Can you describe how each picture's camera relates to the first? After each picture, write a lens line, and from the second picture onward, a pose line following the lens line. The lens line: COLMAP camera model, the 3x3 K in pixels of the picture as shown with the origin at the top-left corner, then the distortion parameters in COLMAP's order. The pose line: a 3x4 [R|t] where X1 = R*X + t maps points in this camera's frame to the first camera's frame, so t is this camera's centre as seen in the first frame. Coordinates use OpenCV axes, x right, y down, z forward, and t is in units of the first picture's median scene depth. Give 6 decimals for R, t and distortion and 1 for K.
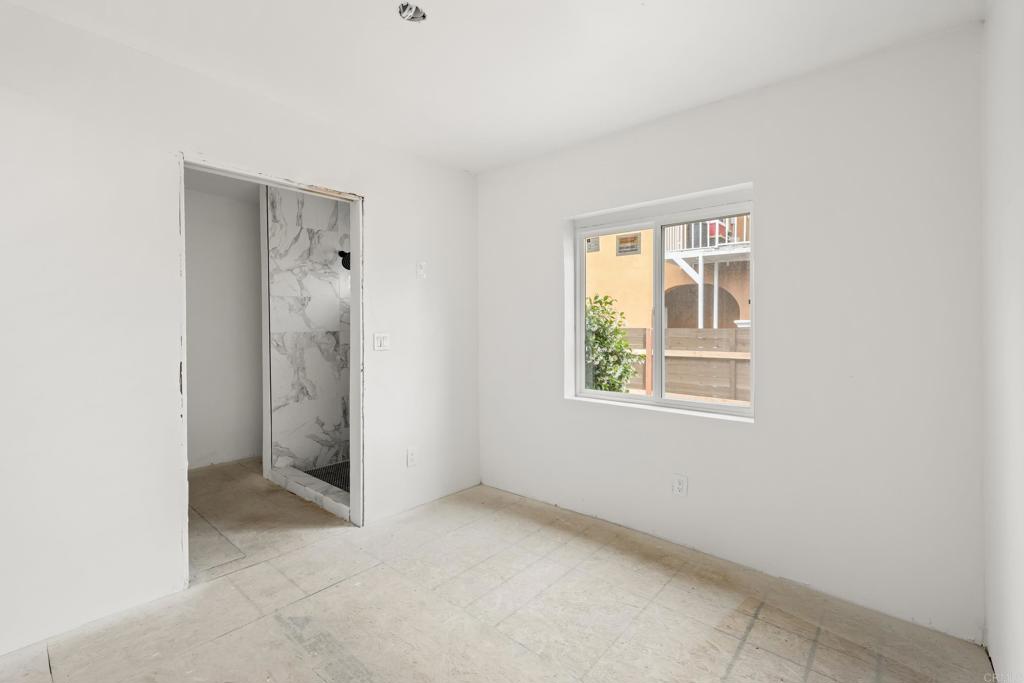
lens RADIAL K [[454.2, 0, 506.0], [0, 454.2, 324.9], [0, 0, 1]] dist [0.007398, 0.000211]
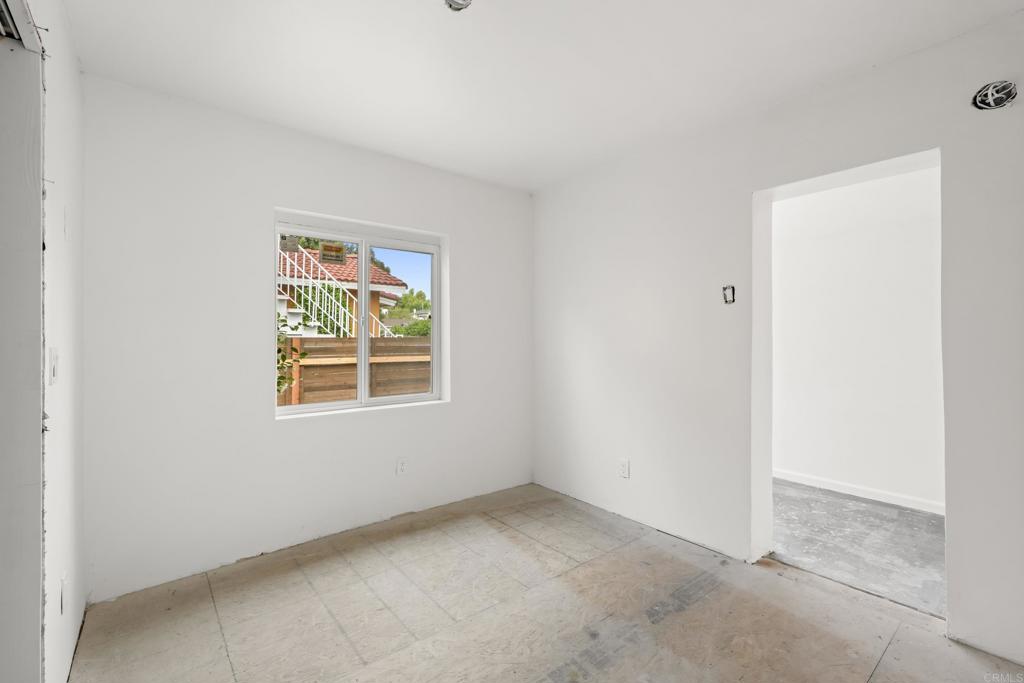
lens RADIAL K [[454.2, 0, 508.6], [0, 454.2, 336.0], [0, 0, 1]] dist [0.007398, 0.000211]
pose [[0.169071, -0.000077, 0.985604, -0.811301], [-0.001518, 0.999999, 0.000338, 0.004067], [-0.985603, -0.001554, 0.169070, 0.551803]]
